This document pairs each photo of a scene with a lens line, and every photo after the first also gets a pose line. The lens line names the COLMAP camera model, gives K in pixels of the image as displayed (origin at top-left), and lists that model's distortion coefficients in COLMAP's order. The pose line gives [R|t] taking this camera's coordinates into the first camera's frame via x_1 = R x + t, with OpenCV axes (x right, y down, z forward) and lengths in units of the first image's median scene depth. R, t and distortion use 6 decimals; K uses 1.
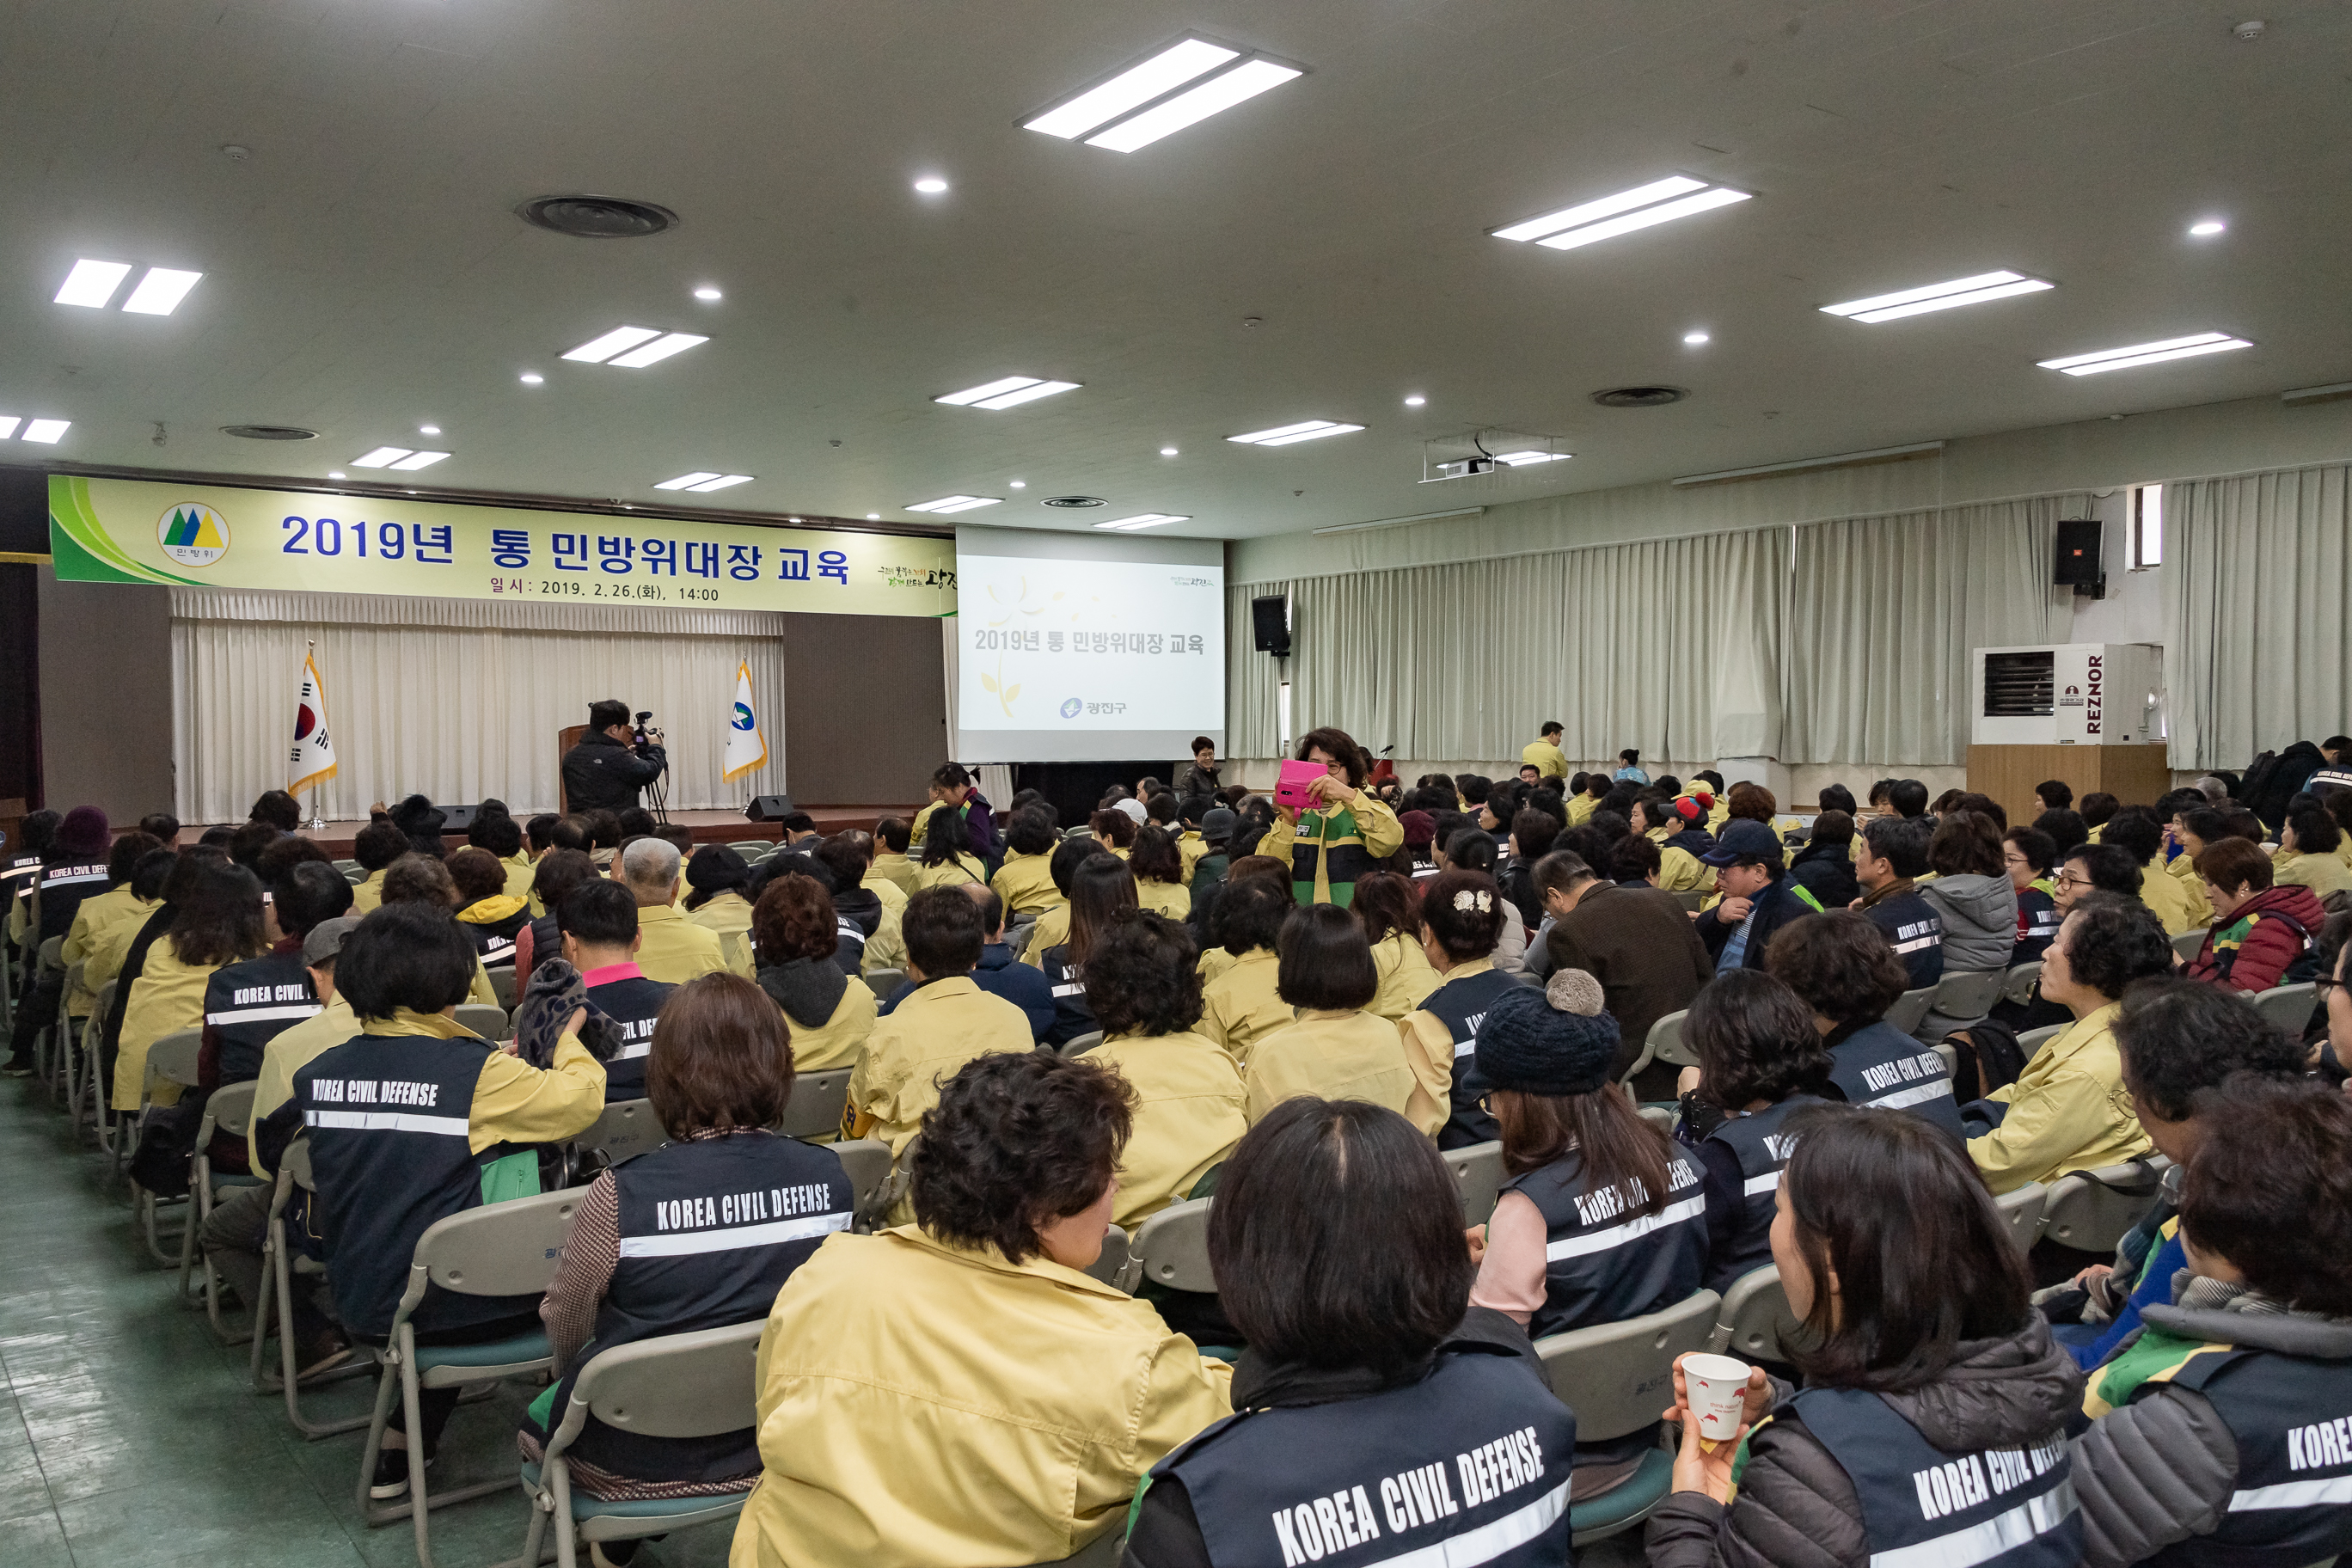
lens RADIAL K [[1788.8, 0, 1170.7], [0, 1788.8, 801.2], [0, 0, 1]] dist [0.033177, -0.034457]
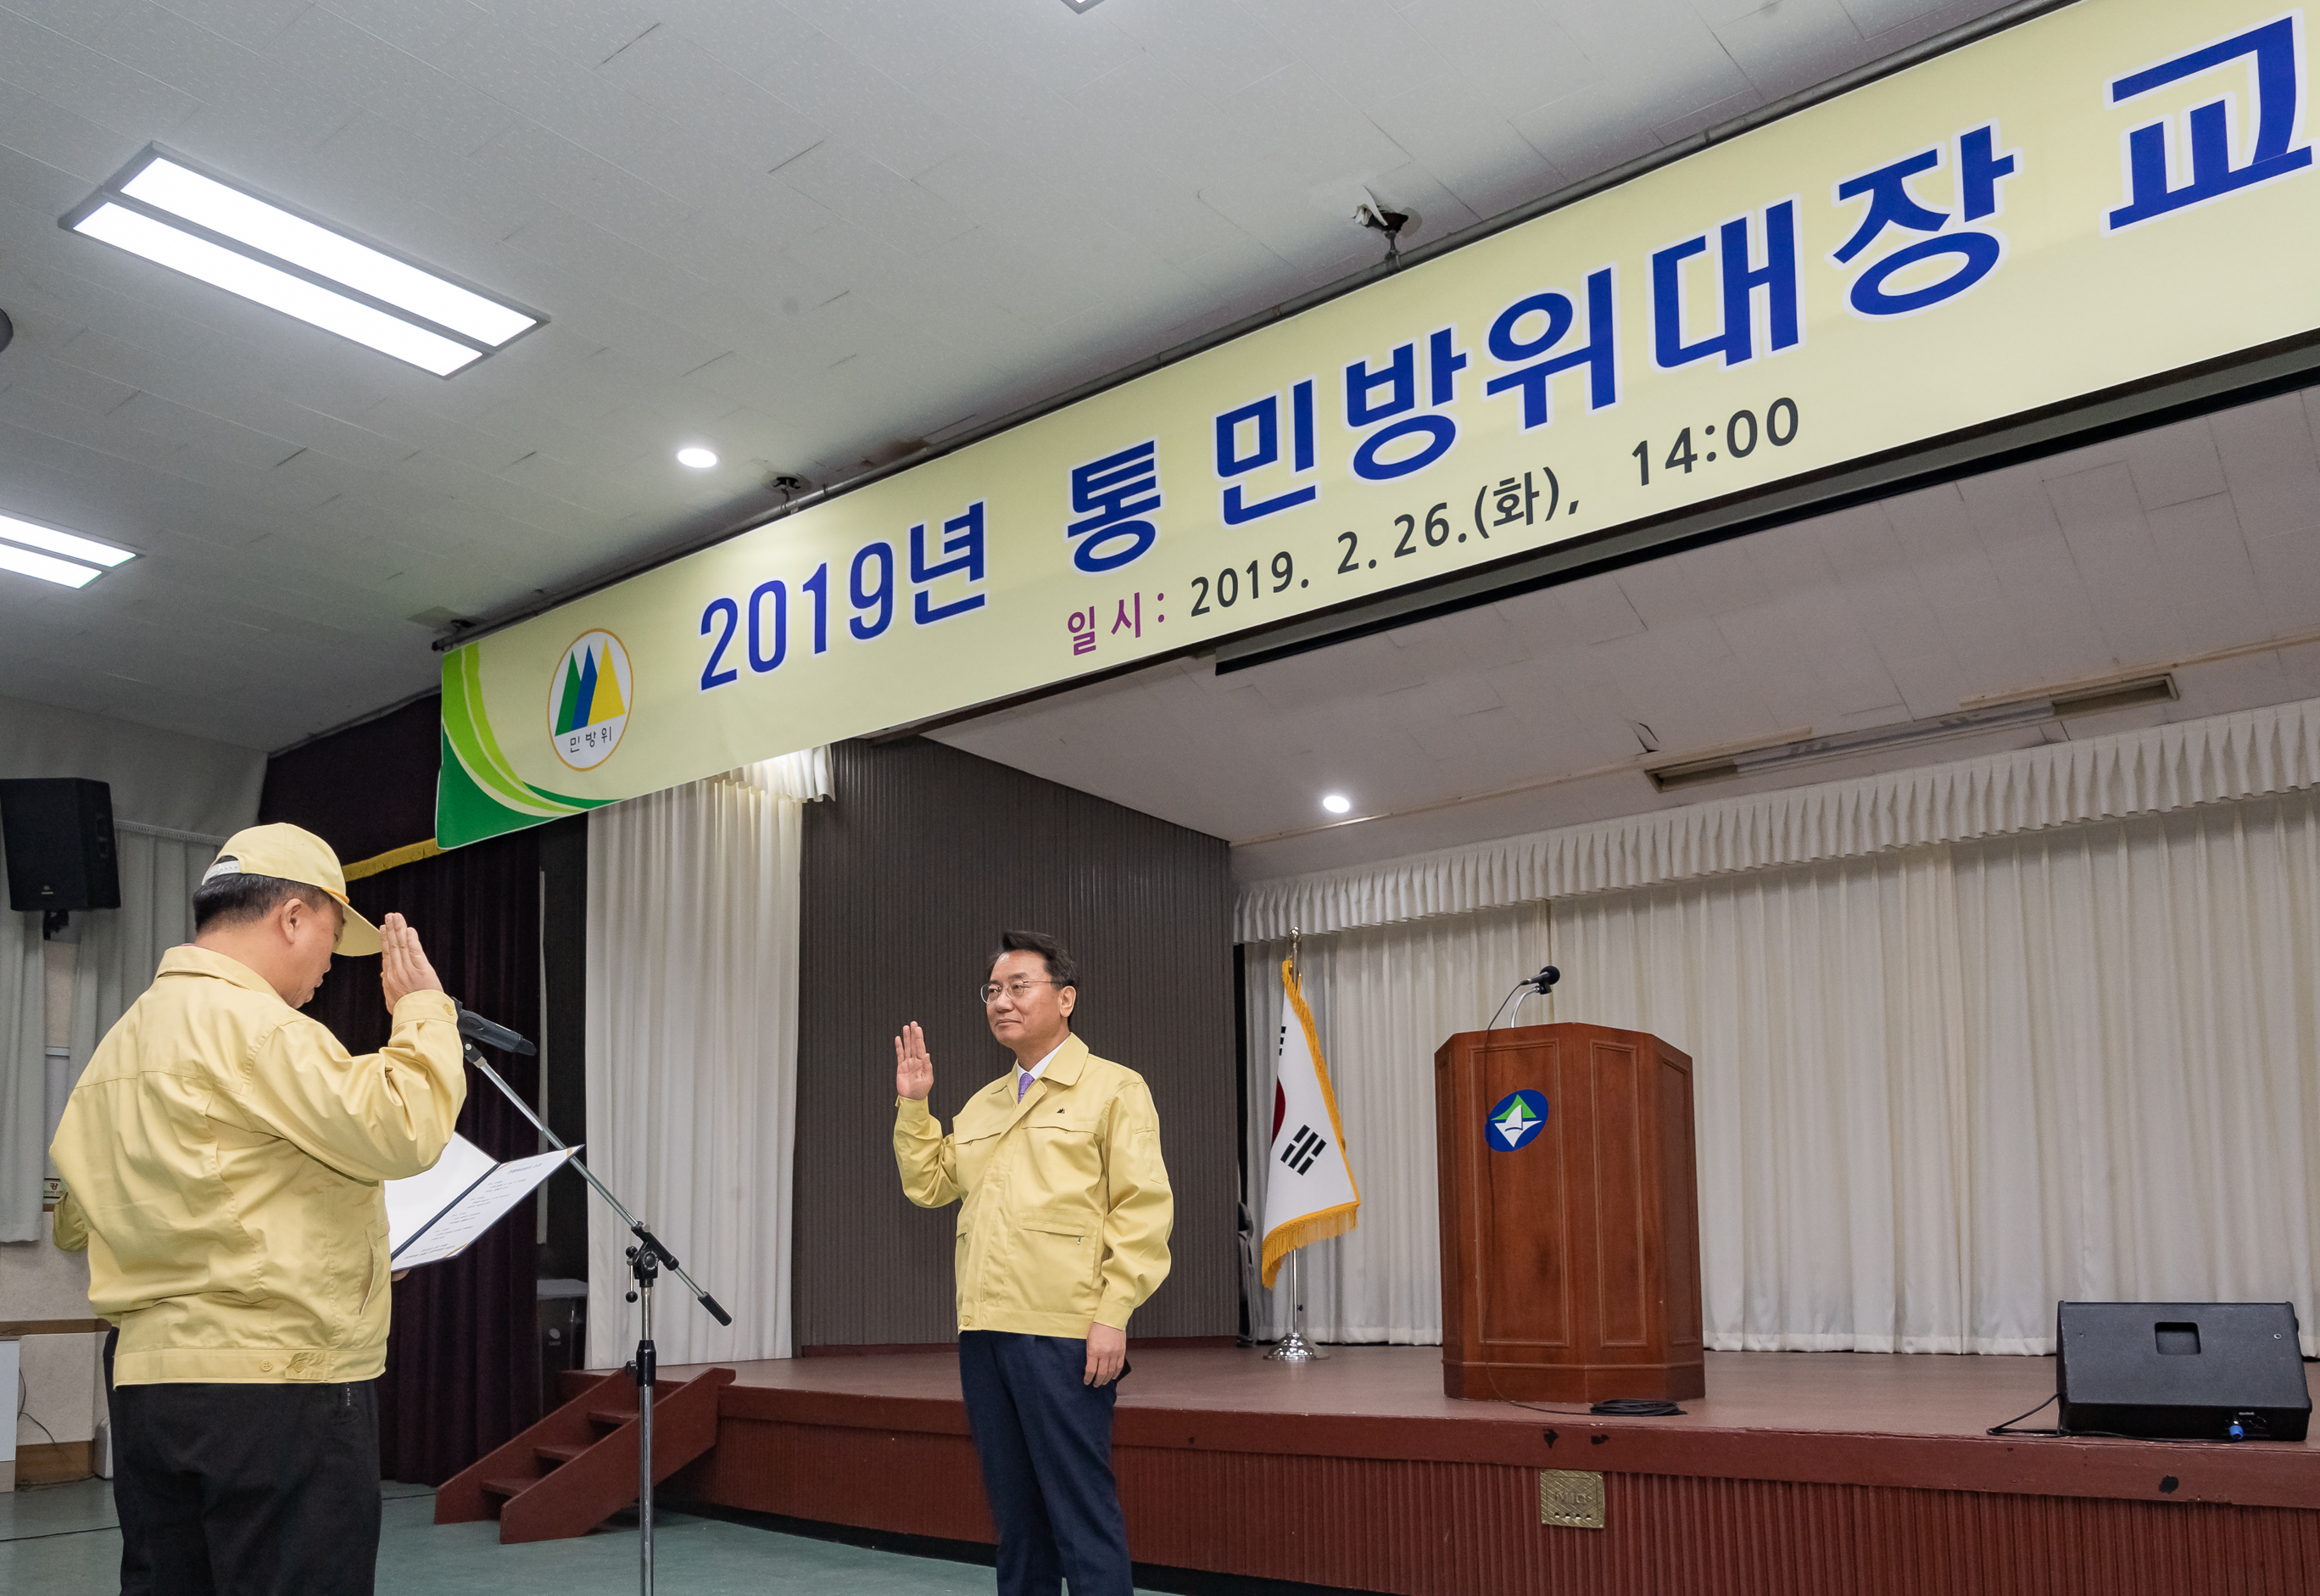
lens RADIAL K [[1862.1, 0, 1116.7], [0, 1862.1, 1101.0], [0, 0, 1]] dist [0.022718, -0.007038]
pose [[0.237612, -0.089862, -0.967195, -0.050210], [-0.022014, 0.994958, -0.097849, -0.002111], [0.971111, 0.044542, 0.234435, 0.882699]]
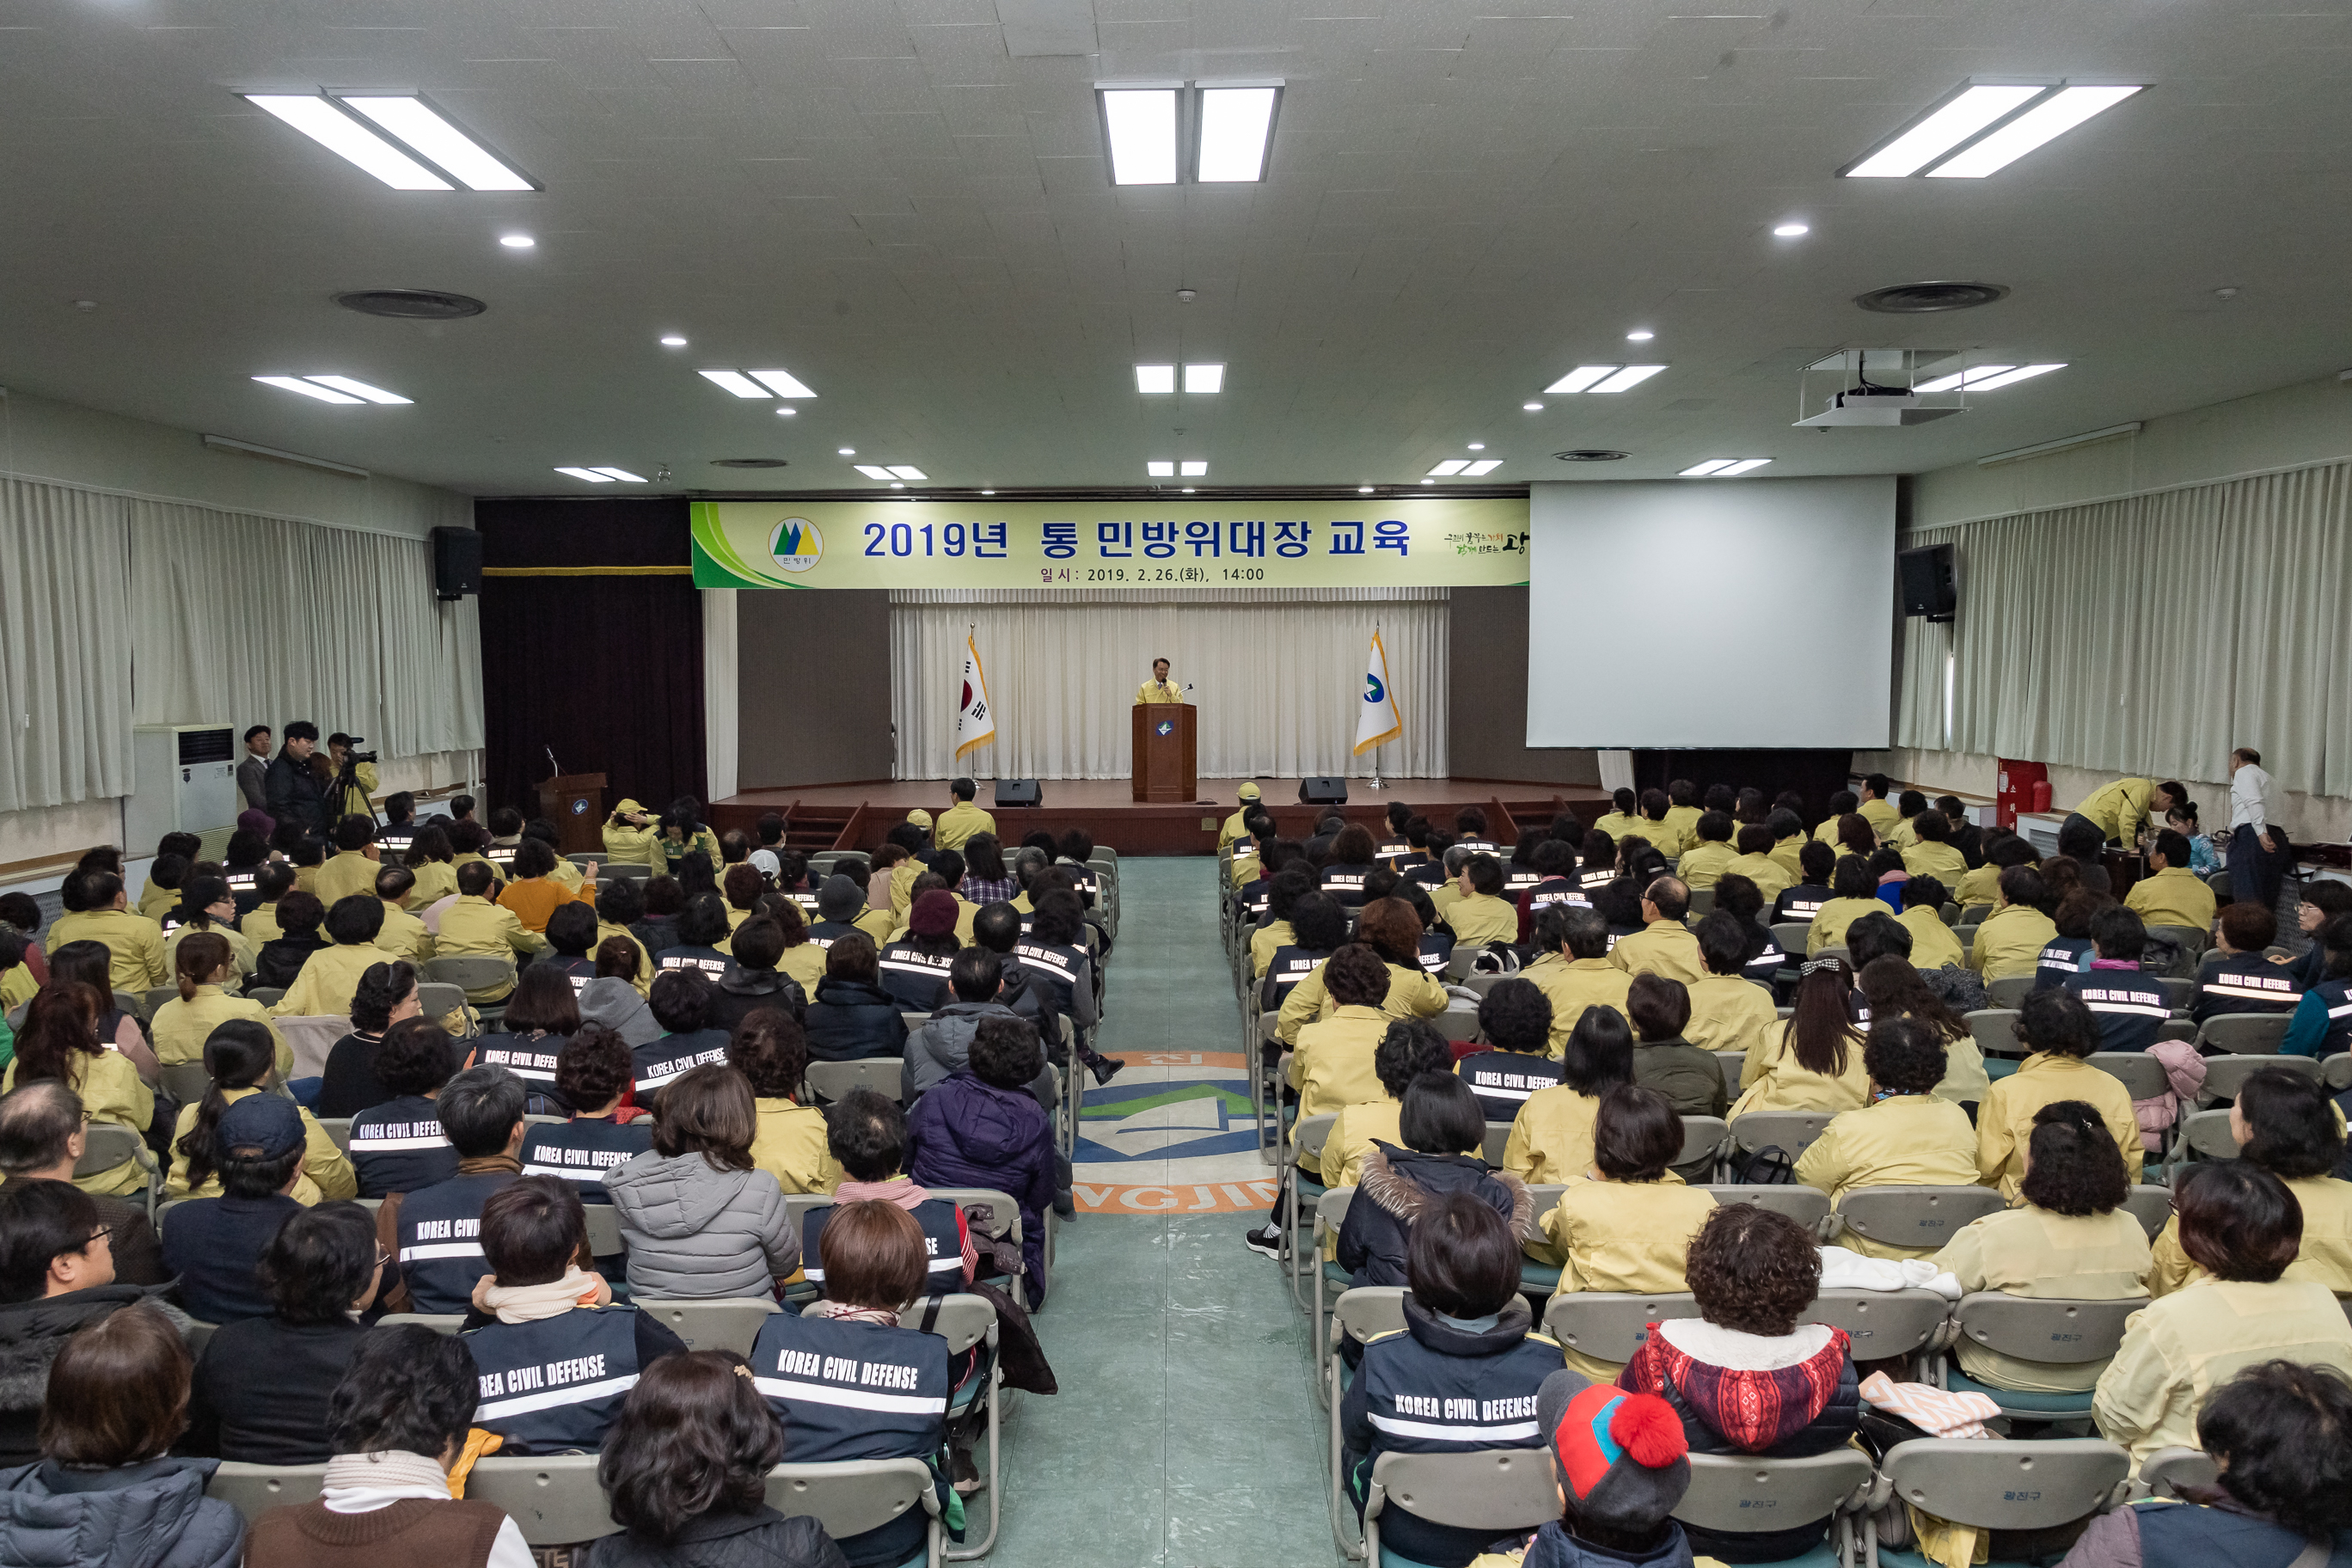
lens RADIAL K [[1788.8, 0, 1161.6], [0, 1788.8, 798.5], [0, 0, 1]] dist [0.033177, -0.034457]
pose [[0.792479, 0.050226, -0.607828, 0.317398], [-0.022865, 0.998349, 0.052683, -0.042849], [0.609471, -0.027852, 0.792319, 0.182820]]
